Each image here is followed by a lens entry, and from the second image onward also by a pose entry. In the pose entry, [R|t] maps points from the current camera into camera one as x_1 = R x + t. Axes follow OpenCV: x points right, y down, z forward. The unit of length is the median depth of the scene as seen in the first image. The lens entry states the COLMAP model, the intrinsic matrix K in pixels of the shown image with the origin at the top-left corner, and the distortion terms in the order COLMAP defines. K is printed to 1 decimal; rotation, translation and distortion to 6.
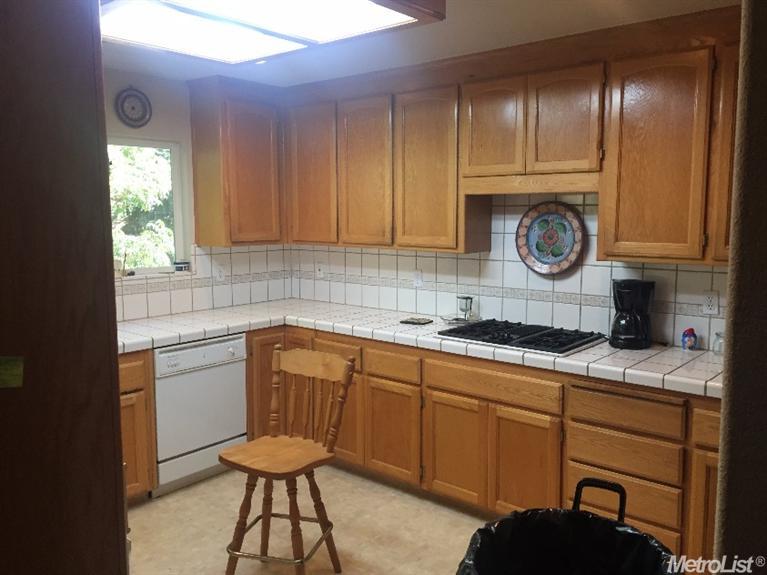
lens RADIAL K [[654.6, 0, 385.6], [0, 654.6, 281.4], [0, 0, 1]] dist [0.081214, -0.112923]
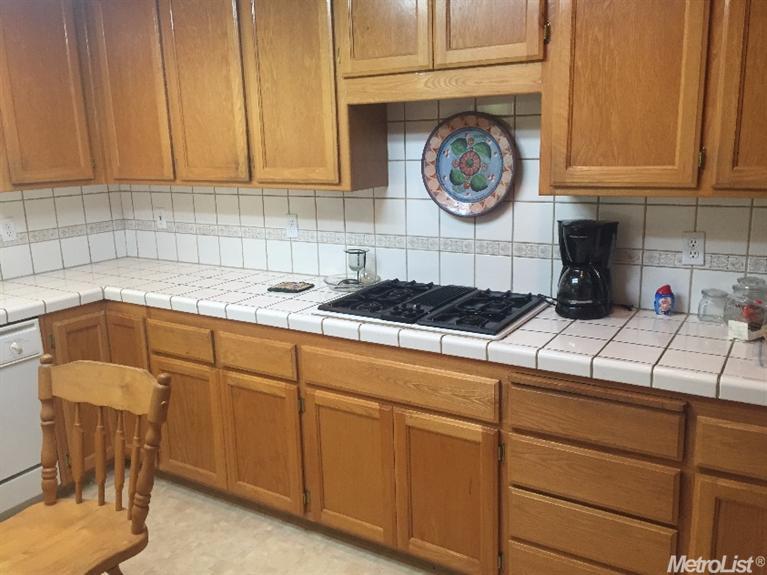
lens RADIAL K [[654.6, 0, 385.6], [0, 654.6, 281.4], [0, 0, 1]] dist [0.081214, -0.112923]
pose [[0.987505, -0.056489, 0.147118, 0.047898], [0.041449, 0.993780, 0.103362, -0.017301], [-0.152042, -0.095972, 0.983704, 0.295323]]
